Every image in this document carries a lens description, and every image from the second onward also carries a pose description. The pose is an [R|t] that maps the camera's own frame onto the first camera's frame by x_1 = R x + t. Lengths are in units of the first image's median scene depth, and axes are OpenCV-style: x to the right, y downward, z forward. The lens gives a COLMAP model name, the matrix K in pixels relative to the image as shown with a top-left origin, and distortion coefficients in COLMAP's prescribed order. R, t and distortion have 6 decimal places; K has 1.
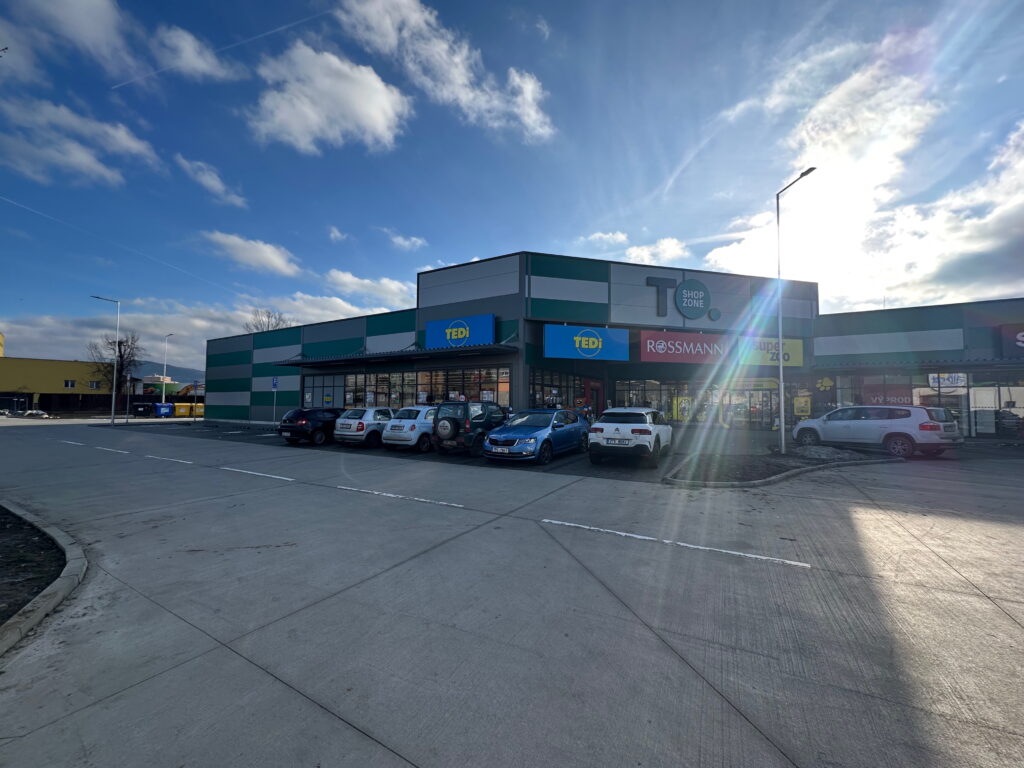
lens RADIAL K [[414.0, 0, 512.0], [0, 414.0, 384.0], [0, 0, 1]] dist [0.000144, 0.000001]
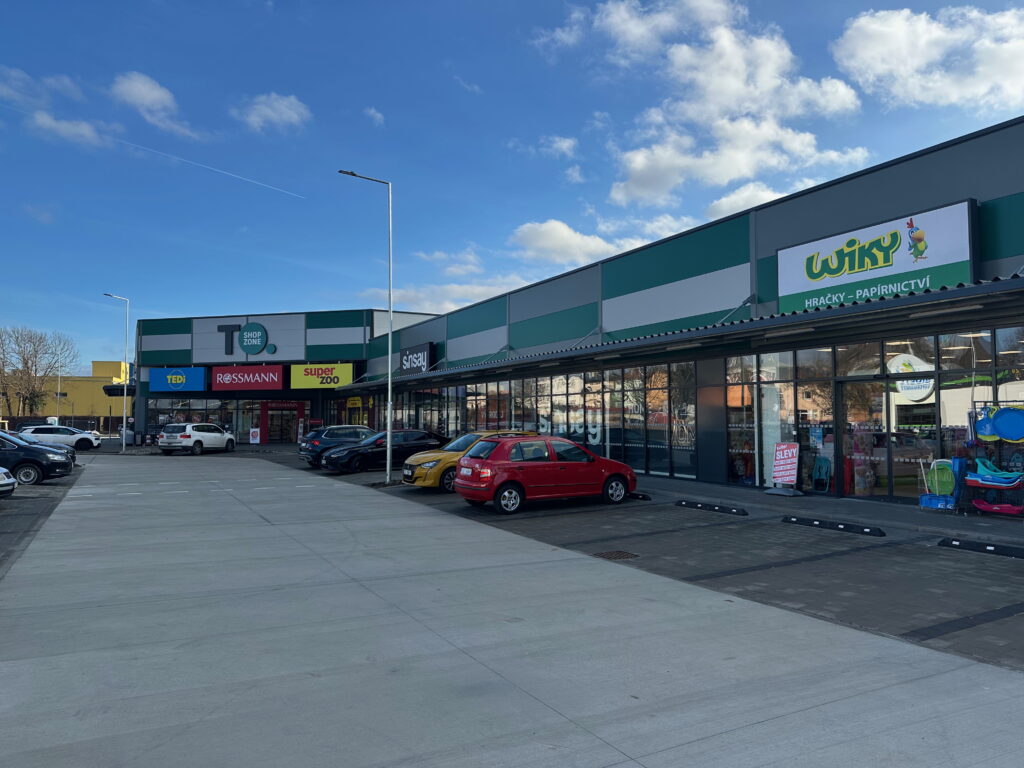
lens RADIAL K [[717.3, 0, 512.0], [0, 717.3, 384.0], [0, 0, 1]] dist [0.004209, 0.000522]
pose [[0.849504, -0.034727, -0.526438, 2.244176], [0.031955, 0.999386, -0.014361, -0.012355], [0.526614, -0.004623, 0.850092, -0.422600]]
